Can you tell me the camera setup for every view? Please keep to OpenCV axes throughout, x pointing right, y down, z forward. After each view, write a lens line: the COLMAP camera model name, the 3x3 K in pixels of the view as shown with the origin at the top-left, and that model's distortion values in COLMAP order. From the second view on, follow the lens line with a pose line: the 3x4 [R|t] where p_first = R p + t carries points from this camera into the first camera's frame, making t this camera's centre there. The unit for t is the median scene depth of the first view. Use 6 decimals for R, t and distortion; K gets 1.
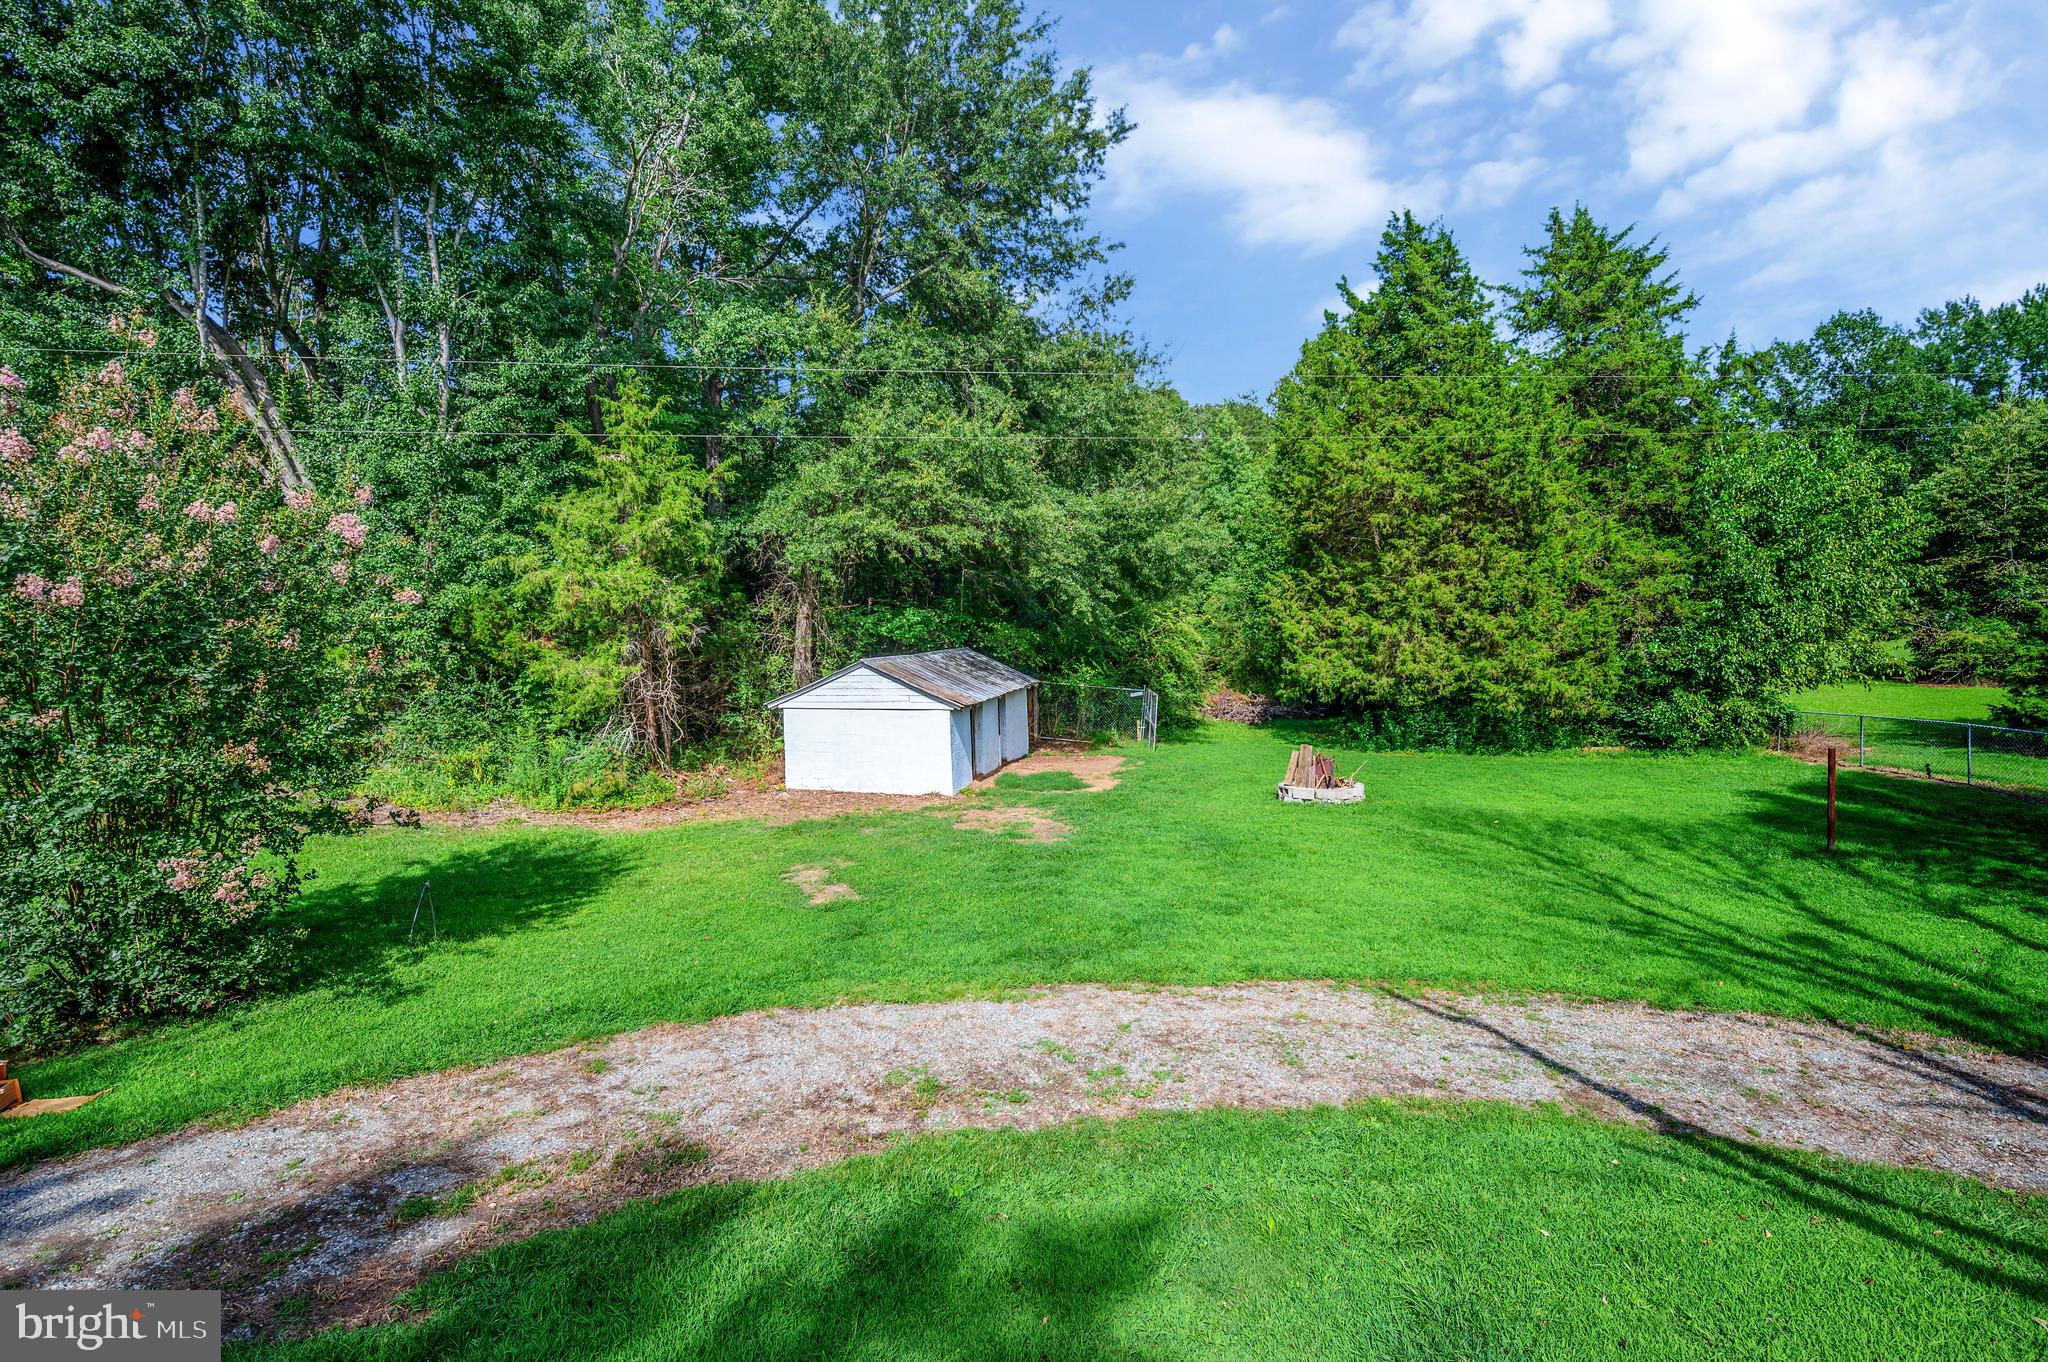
lens RADIAL K [[996.0, 0, 1039.4], [0, 996.0, 684.1], [0, 0, 1]] dist [-0.003315, 0.001881]
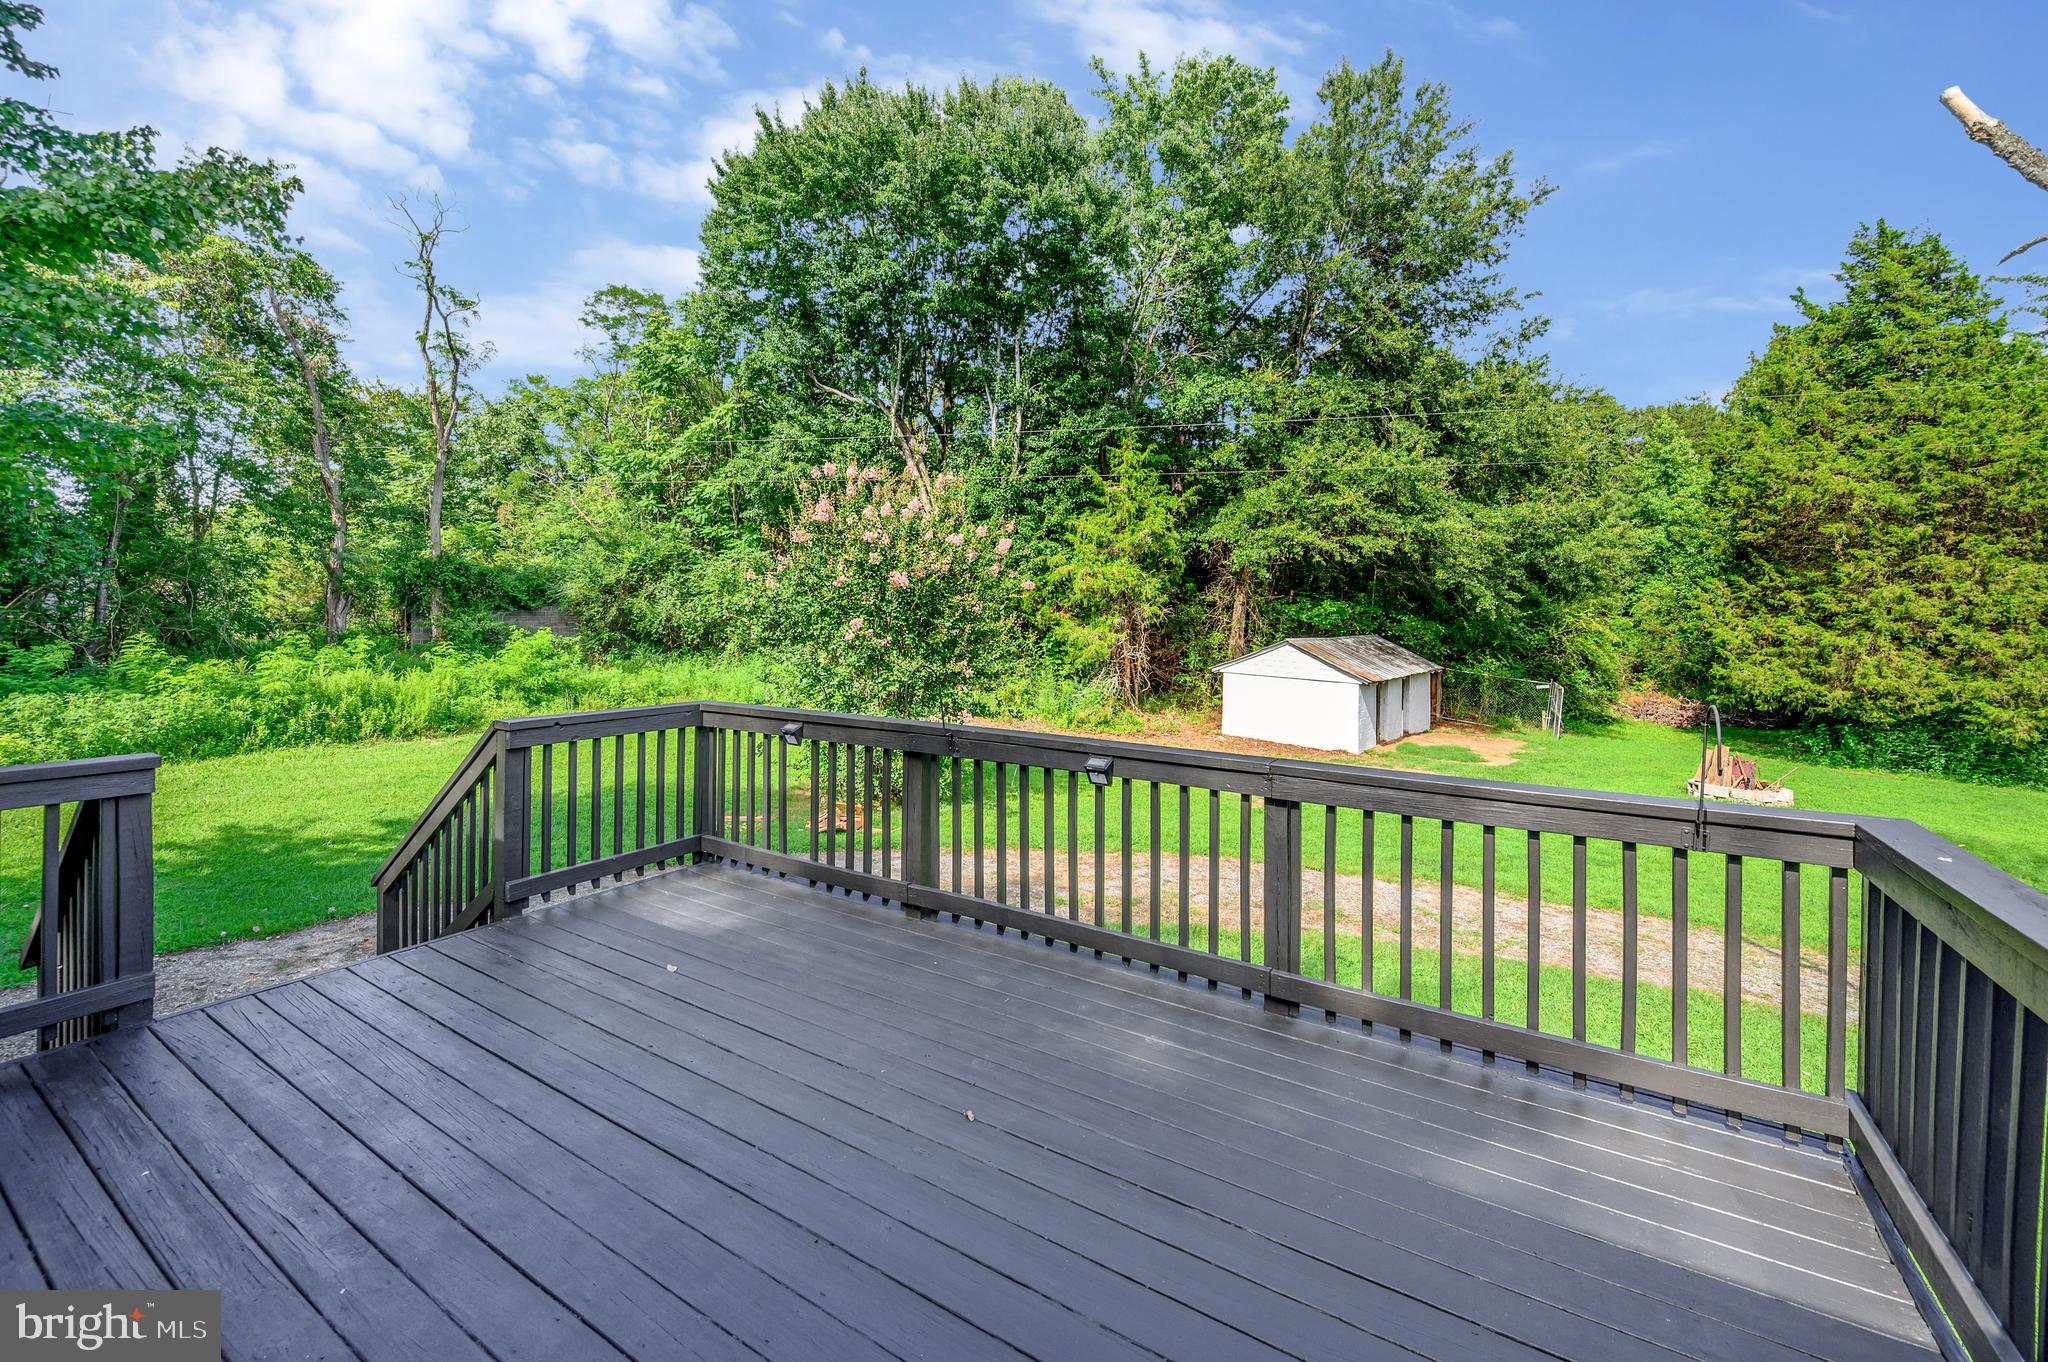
lens RADIAL K [[848.0, 0, 1011.4], [0, 848.0, 597.6], [0, 0, 1]] dist [-0.001817, 0.000076]
pose [[0.885816, 0.037225, -0.462541, 0.009270], [-0.070781, 0.995952, -0.055399, 0.006763], [0.458606, 0.081813, 0.884866, -0.117334]]
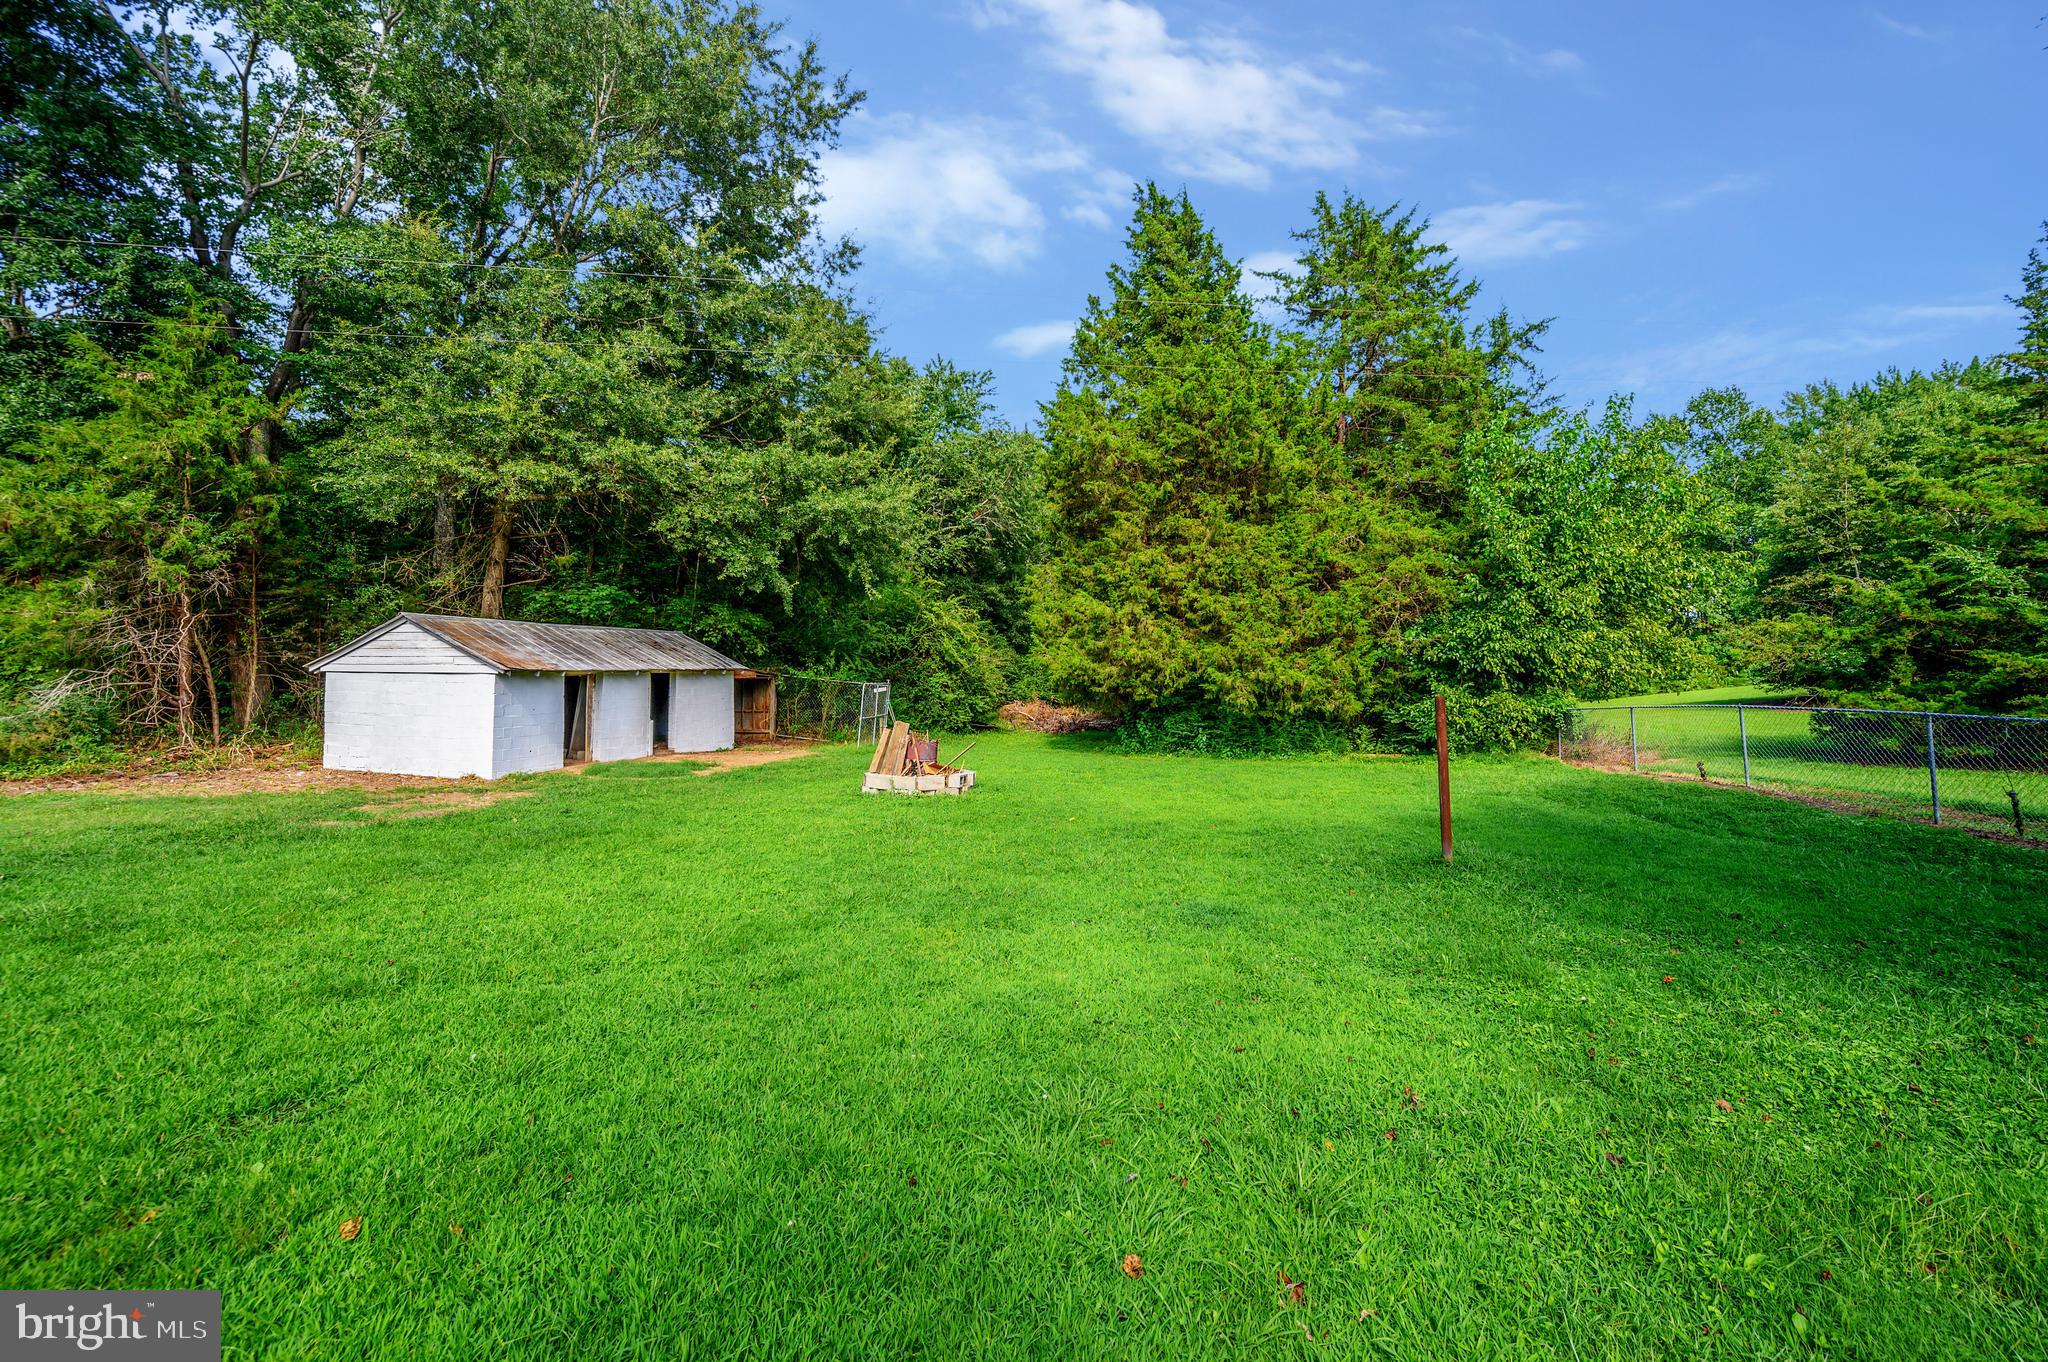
lens RADIAL K [[848.0, 0, 1044.9], [0, 848.0, 626.3], [0, 0, 1]] dist [-0.001817, 0.000076]
pose [[0.999470, 0.017835, -0.027226, 0.322791], [-0.021000, 0.992458, -0.120775, 0.052176], [0.024867, 0.121283, 0.992306, 0.262176]]
